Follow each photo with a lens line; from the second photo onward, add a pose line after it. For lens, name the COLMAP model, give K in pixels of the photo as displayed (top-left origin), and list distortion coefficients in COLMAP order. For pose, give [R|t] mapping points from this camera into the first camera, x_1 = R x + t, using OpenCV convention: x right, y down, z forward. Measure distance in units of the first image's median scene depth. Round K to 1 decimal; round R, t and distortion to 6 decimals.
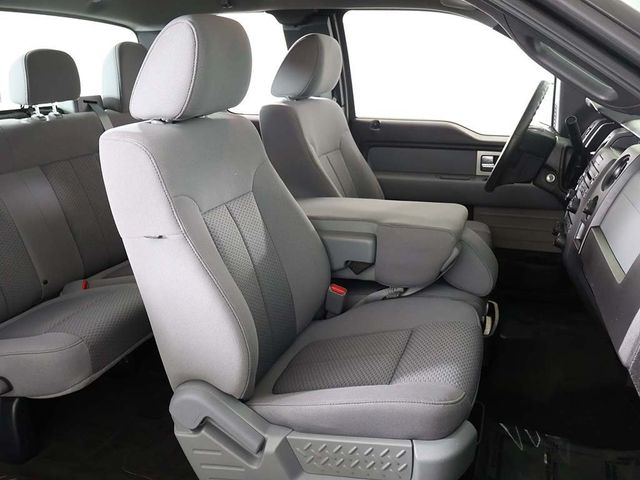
lens RADIAL K [[609.5, 0, 320.0], [0, 609.5, 240.0], [0, 0, 1]] dist [-0.005676, -0.002324]
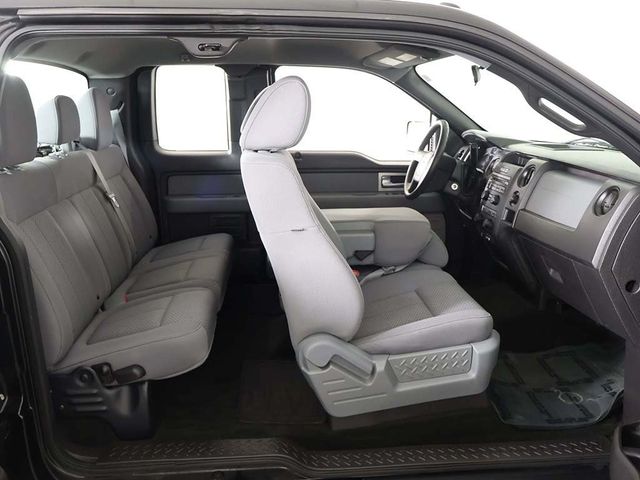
lens RADIAL K [[609.5, 0, 320.0], [0, 609.5, 240.0], [0, 0, 1]] dist [-0.005676, -0.002324]
pose [[0.922757, -0.080731, 0.376832, -0.546206], [0.104052, 0.993688, -0.041910, 0.059697], [-0.371070, 0.077883, 0.925333, -0.240046]]
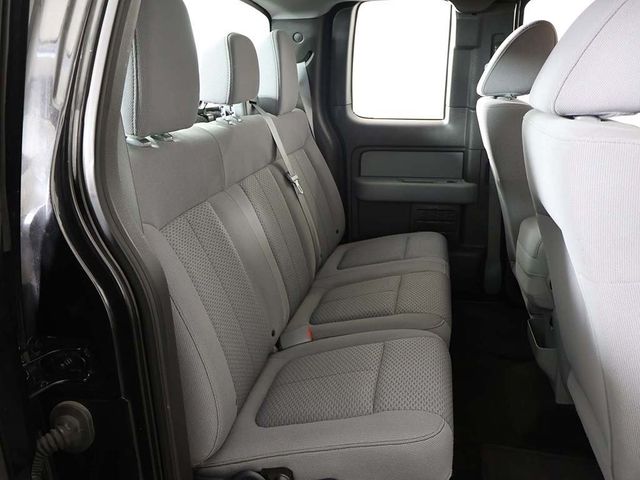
lens RADIAL K [[609.5, 0, 320.0], [0, 609.5, 240.0], [0, 0, 1]] dist [-0.005676, -0.002324]
pose [[0.991022, -0.033033, 0.129552, -0.545941], [0.035162, 0.999281, -0.014182, -0.040022], [-0.128990, 0.018610, 0.991471, 0.257888]]
